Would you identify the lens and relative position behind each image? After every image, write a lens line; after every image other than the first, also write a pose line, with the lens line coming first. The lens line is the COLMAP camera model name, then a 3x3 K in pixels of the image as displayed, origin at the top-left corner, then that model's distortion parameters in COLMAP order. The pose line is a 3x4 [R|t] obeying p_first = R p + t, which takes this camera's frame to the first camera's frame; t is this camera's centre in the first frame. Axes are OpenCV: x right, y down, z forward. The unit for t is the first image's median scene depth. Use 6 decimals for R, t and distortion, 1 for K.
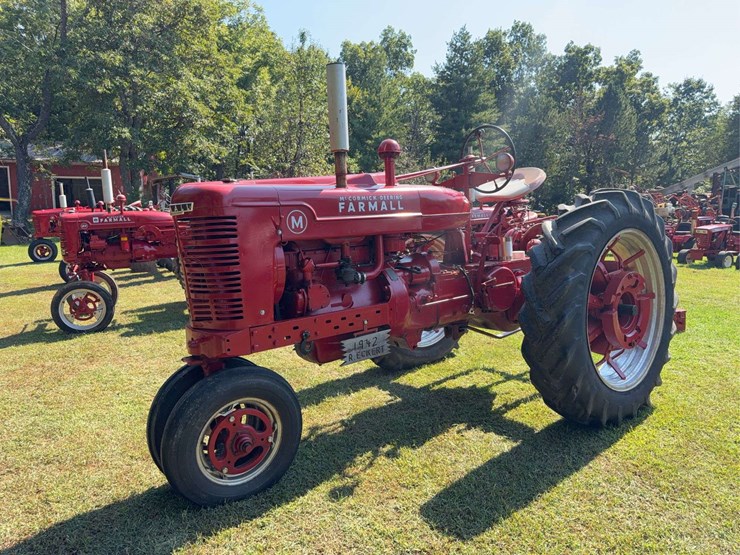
lens RADIAL K [[544.6, 0, 357.7], [0, 544.6, 268.7], [0, 0, 1]] dist [0.027155, -0.048226]
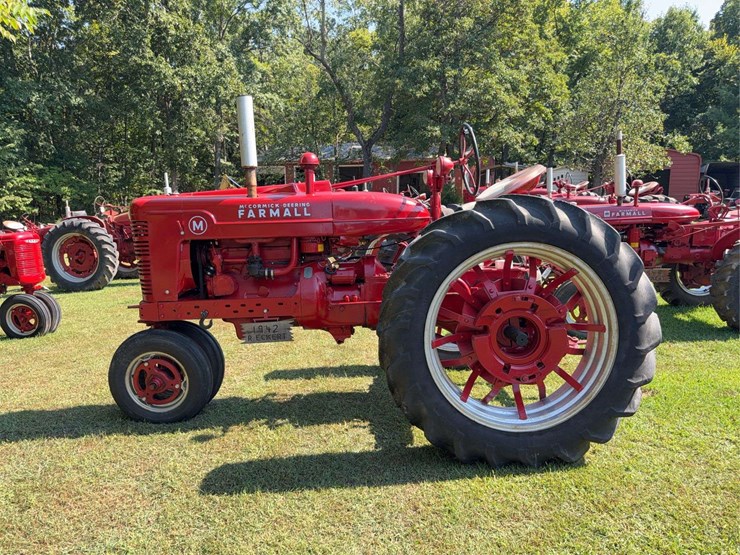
lens RADIAL K [[521.1, 0, 367.4], [0, 521.1, 283.9], [0, 0, 1]] dist [0.043761, -0.053311]
pose [[0.784711, 0.100912, -0.611593, 0.166255], [-0.062743, 0.994523, 0.083590, -0.013190], [0.616679, -0.027221, 0.786744, 0.046457]]
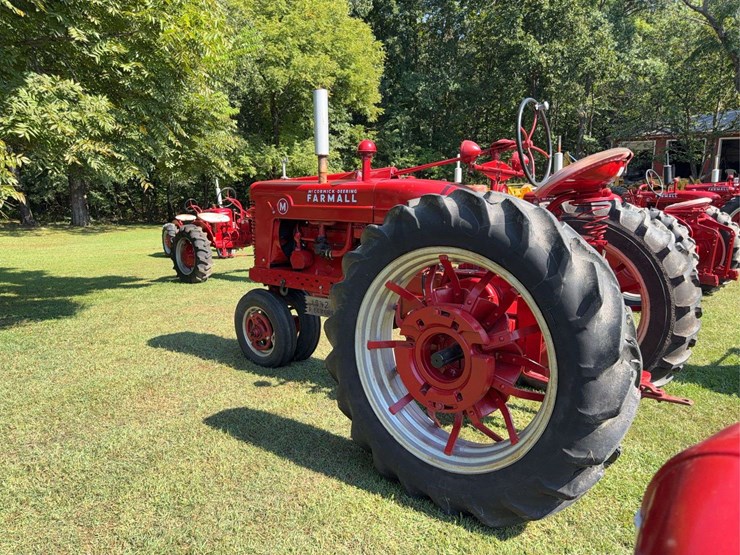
lens RADIAL K [[537.9, 0, 371.7], [0, 537.9, 279.4], [0, 0, 1]] dist [0.030510, -0.045344]
pose [[0.195324, 0.194532, -0.961252, 0.239836], [-0.116040, 0.977830, 0.174308, -0.030088], [0.973850, 0.077498, 0.213567, 0.159975]]
